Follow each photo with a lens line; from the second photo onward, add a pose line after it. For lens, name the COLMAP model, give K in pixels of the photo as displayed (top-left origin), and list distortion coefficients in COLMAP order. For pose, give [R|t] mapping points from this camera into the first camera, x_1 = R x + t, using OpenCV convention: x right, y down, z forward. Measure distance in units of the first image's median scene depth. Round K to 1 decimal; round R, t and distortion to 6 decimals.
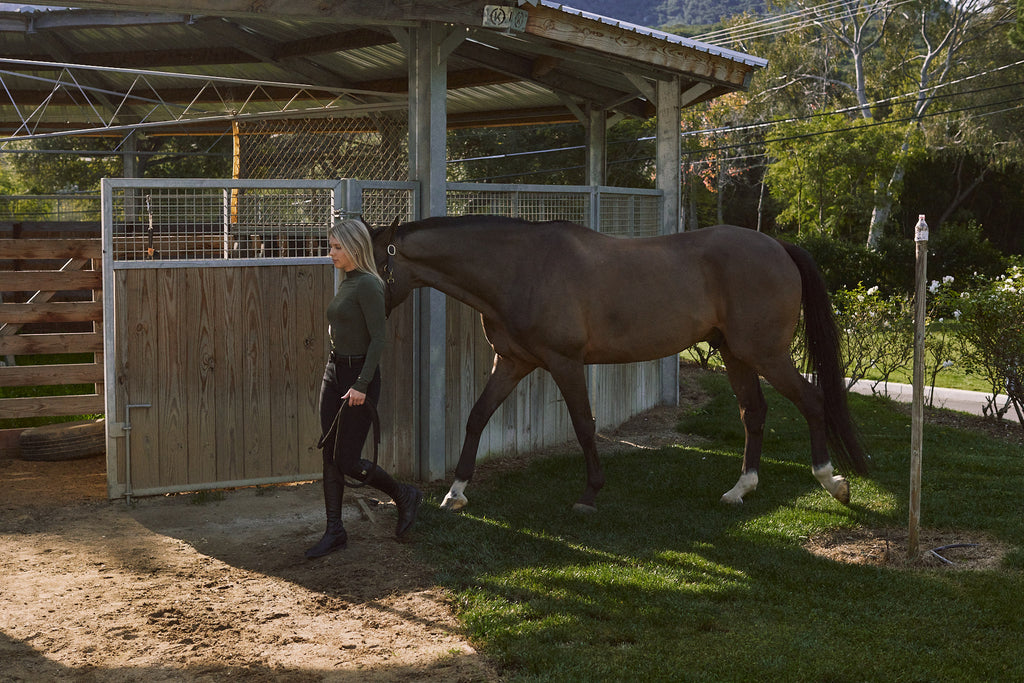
lens RADIAL K [[1491.8, 0, 512.0], [0, 1491.8, 341.5], [0, 0, 1]] dist [-0.186847, 0.391068]
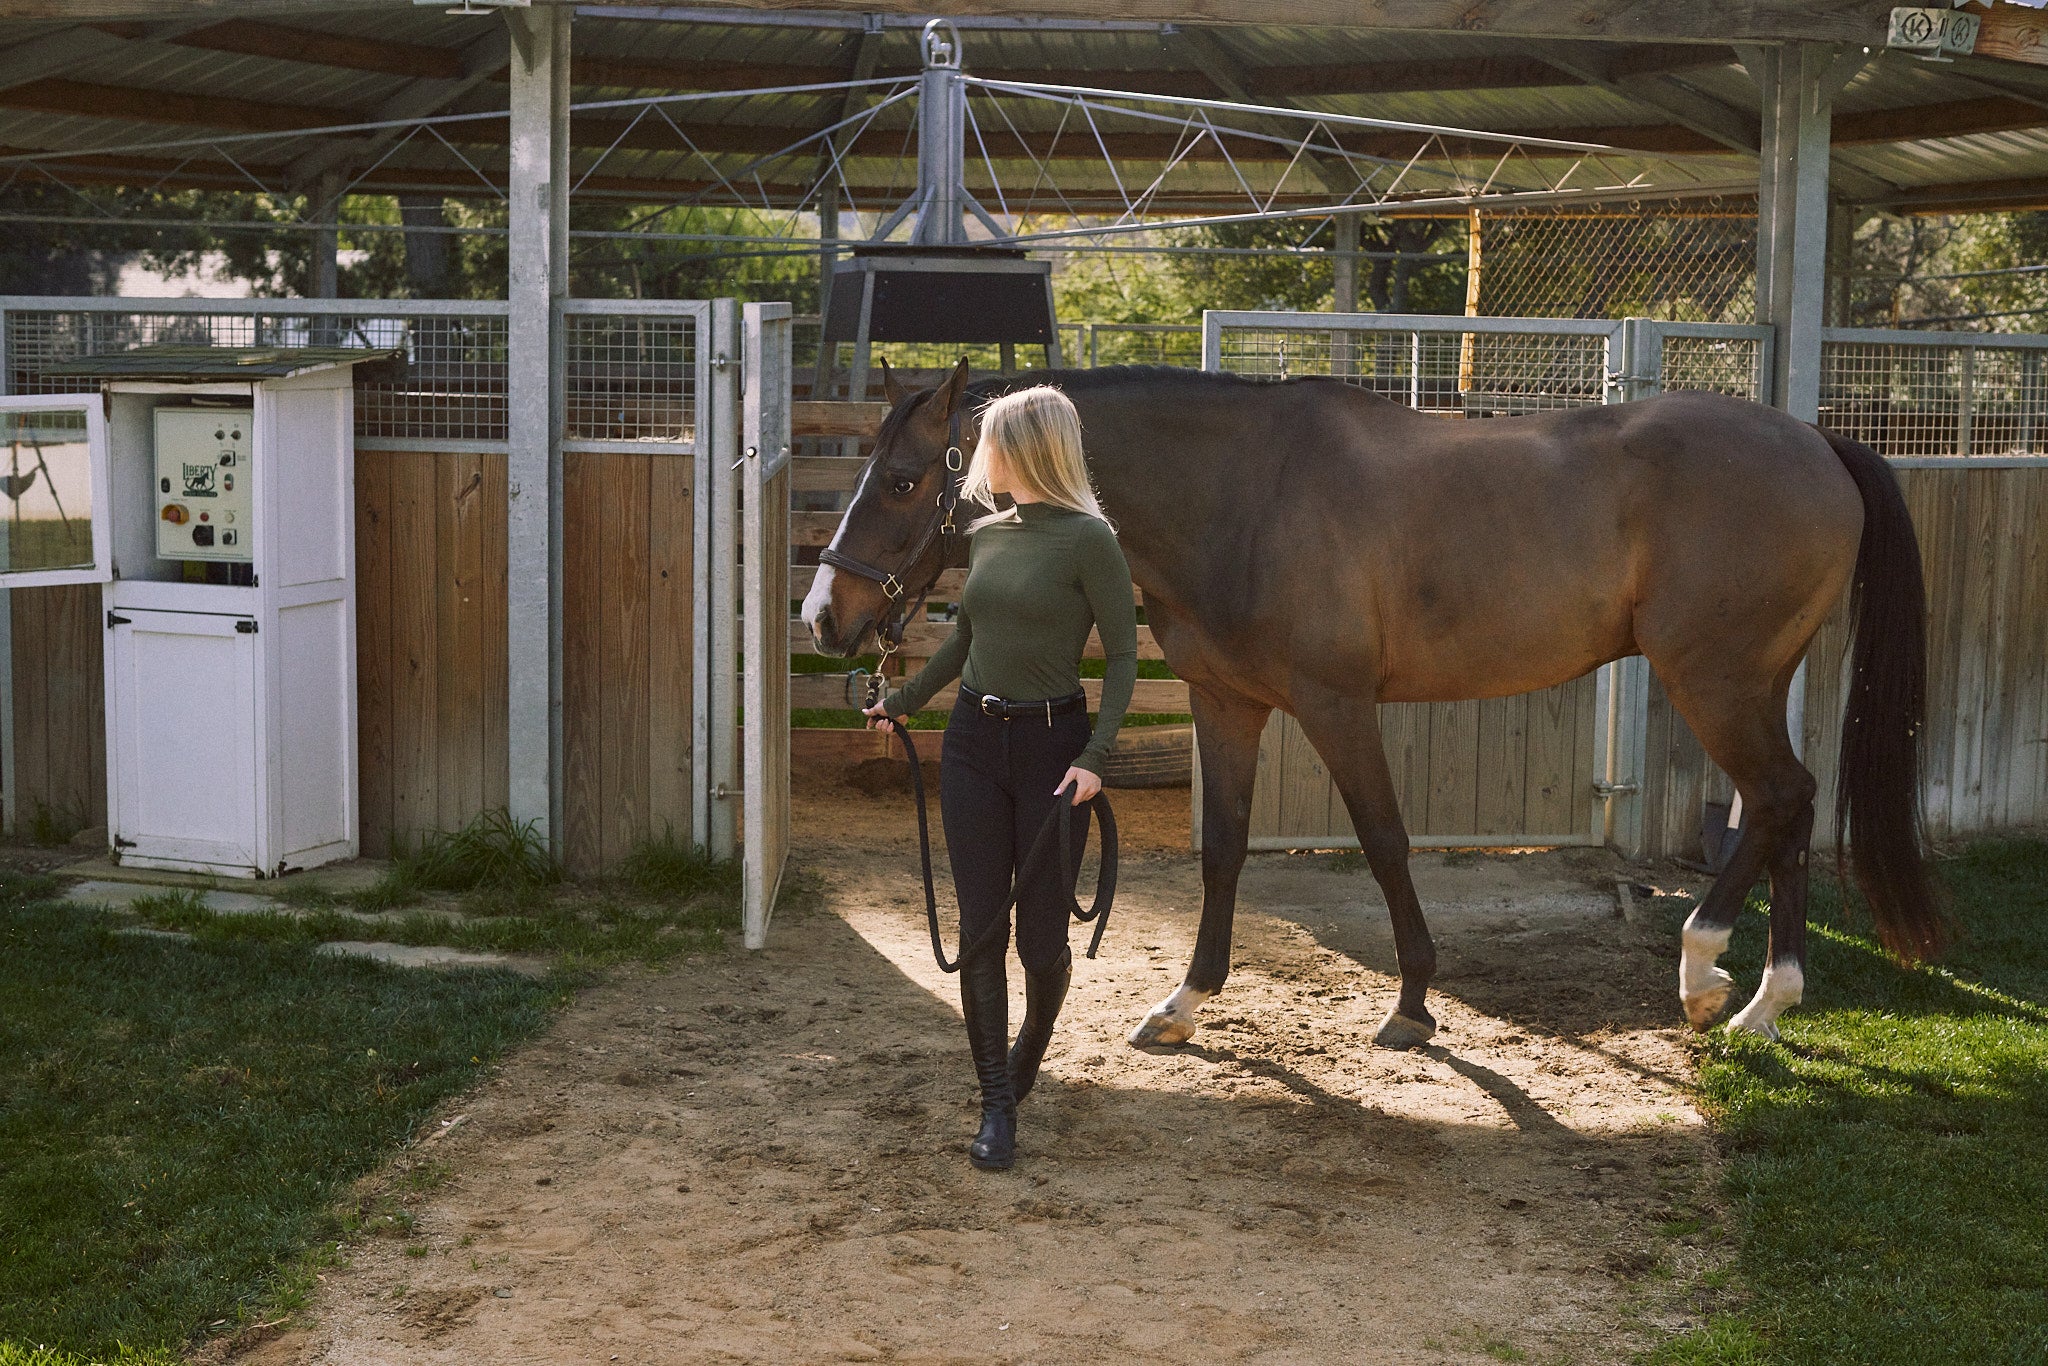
lens RADIAL K [[2997.8, 0, 1047.3], [0, 2997.8, 689.7], [0, 0, 1]] dist [-0.175344, 0.414980]
pose [[0.931083, 0.056144, -0.360461, 0.099745], [-0.047610, 0.998336, 0.032520, 0.005379], [0.361687, -0.013118, 0.932207, -0.141404]]
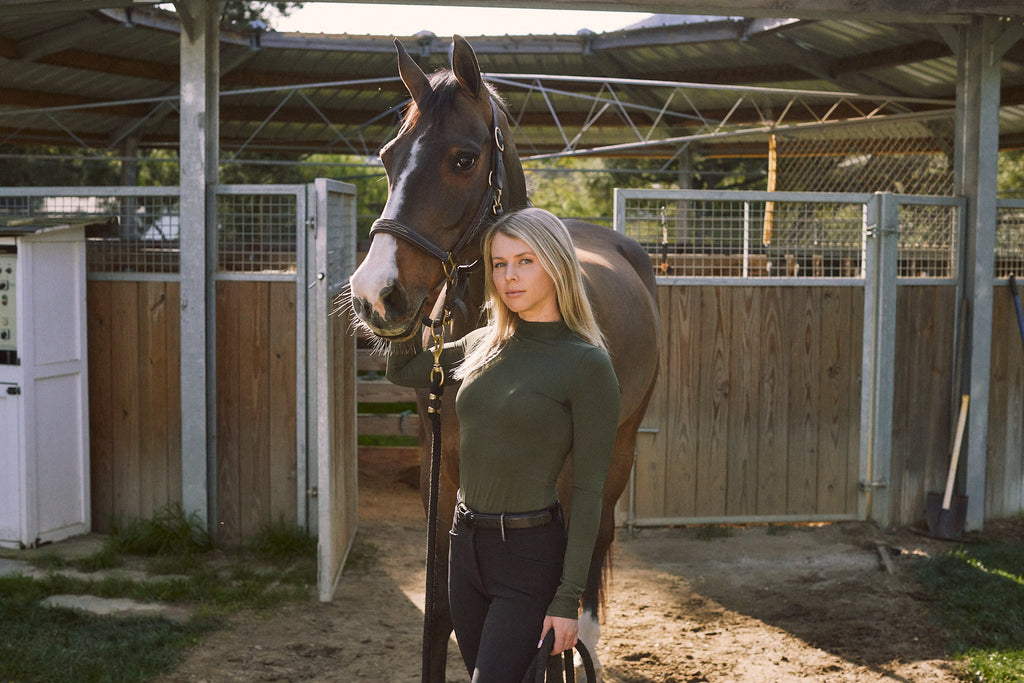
lens RADIAL K [[1496.5, 0, 499.6], [0, 1496.5, 355.4], [0, 0, 1]] dist [-0.172931, 0.369255]
pose [[0.924767, 0.036447, -0.378786, 0.019752], [-0.040581, 0.999172, -0.002934, 0.002173], [0.378365, 0.018085, 0.925480, 0.077901]]
